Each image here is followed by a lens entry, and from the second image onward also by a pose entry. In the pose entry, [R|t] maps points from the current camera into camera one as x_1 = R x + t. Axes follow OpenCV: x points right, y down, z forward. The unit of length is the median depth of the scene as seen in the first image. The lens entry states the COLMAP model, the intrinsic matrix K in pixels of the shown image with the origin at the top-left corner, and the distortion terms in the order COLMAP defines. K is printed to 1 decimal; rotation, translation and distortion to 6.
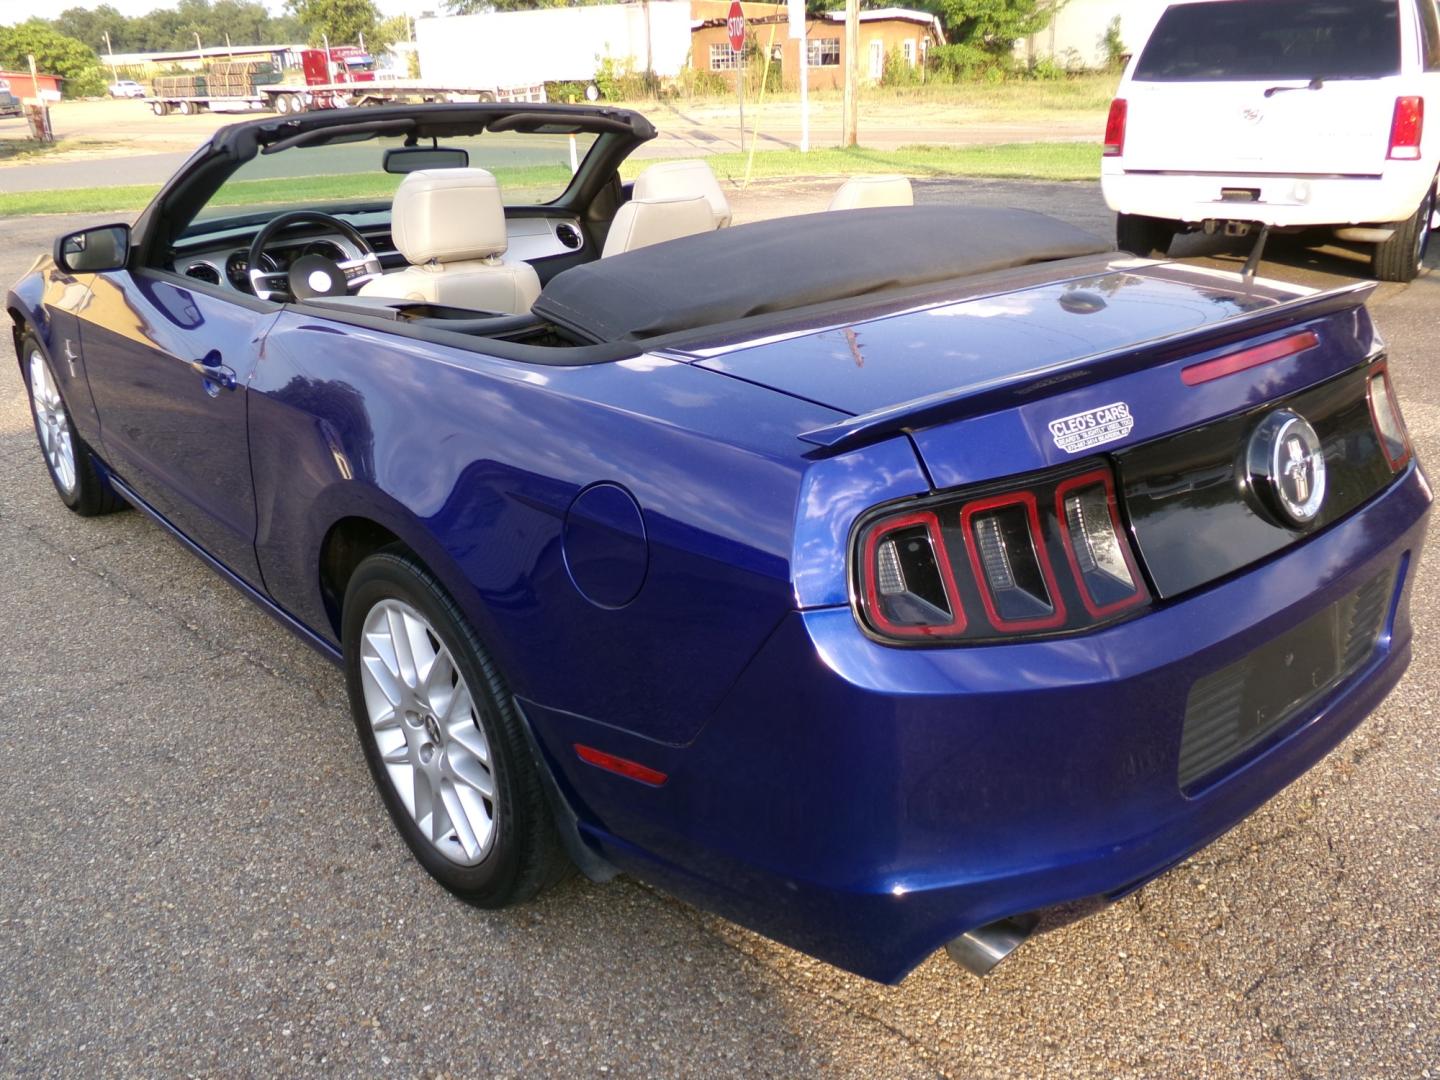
lens RADIAL K [[1174.4, 0, 692.6], [0, 1174.4, 538.2], [0, 0, 1]] dist [-0.014806, -0.008864]
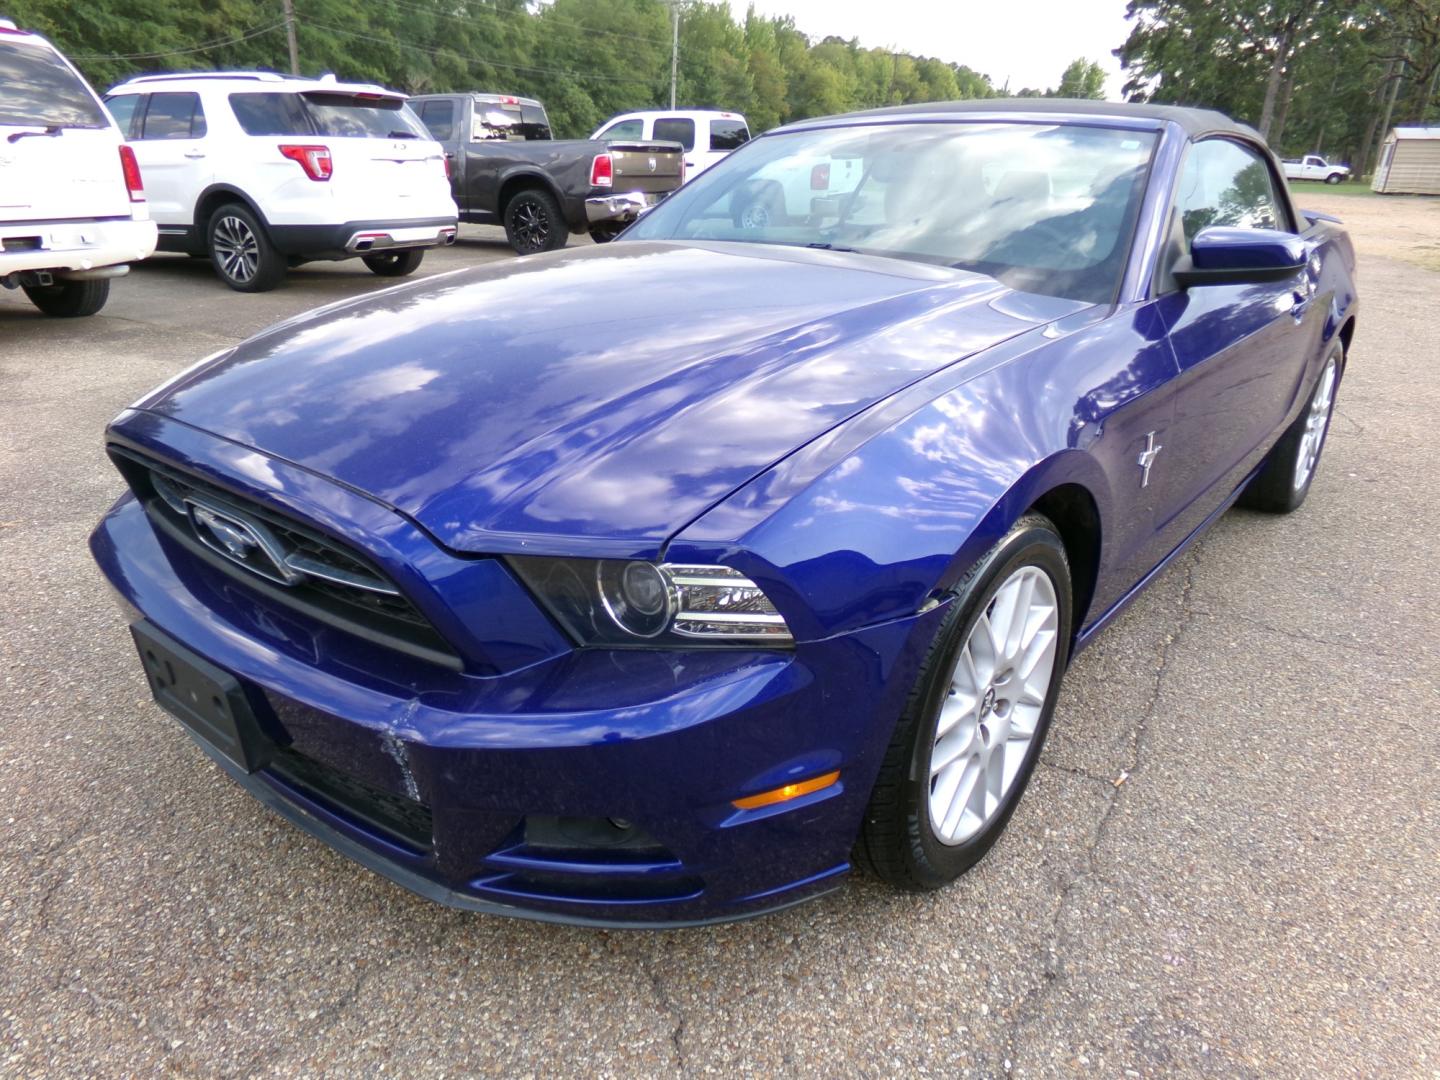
lens RADIAL K [[981.1, 0, 720.0], [0, 981.1, 540.0], [0, 0, 1]] dist [0.002883, 0.006874]
pose [[-0.203075, -0.333127, 0.920753, -1.662804], [0.341732, 0.857107, 0.385470, -0.684402], [-0.917594, 0.392931, -0.060216, 2.090275]]
